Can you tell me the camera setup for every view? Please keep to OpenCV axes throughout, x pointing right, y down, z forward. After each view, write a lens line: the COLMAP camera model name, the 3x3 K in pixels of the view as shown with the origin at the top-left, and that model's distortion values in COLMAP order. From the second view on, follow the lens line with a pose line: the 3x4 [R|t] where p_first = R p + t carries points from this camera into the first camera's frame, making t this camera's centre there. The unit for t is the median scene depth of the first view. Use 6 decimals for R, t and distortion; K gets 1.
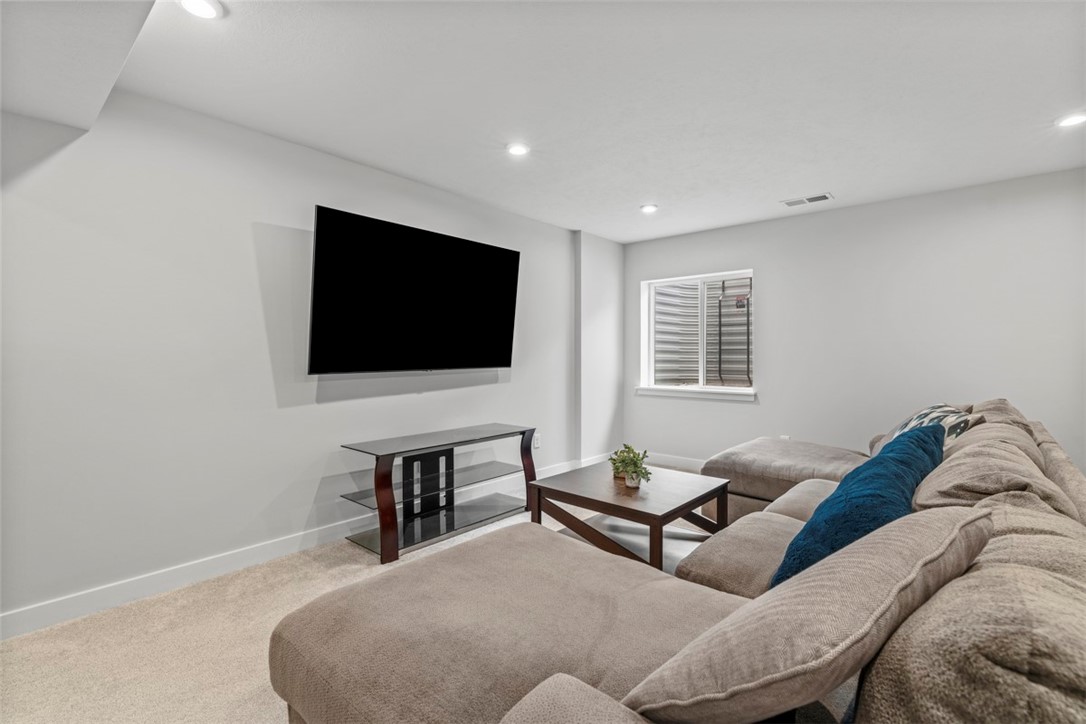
lens RADIAL K [[490.5, 0, 540.7], [0, 490.5, 359.0], [0, 0, 1]] dist [-0.008672, 0.003179]
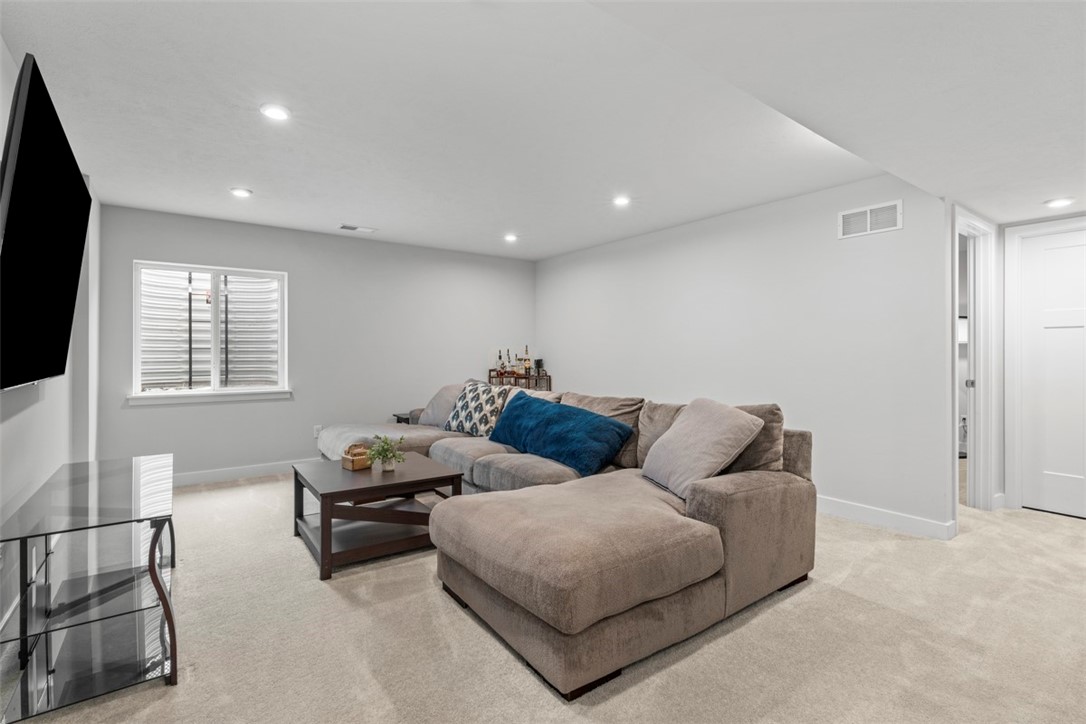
lens RADIAL K [[490.5, 0, 539.4], [0, 490.5, 357.8], [0, 0, 1]] dist [-0.008672, 0.003179]
pose [[0.215624, -0.007087, 0.976451, -0.409038], [0.003444, 0.999973, 0.006497, -0.005387], [-0.976470, 0.001962, 0.215642, 0.207530]]
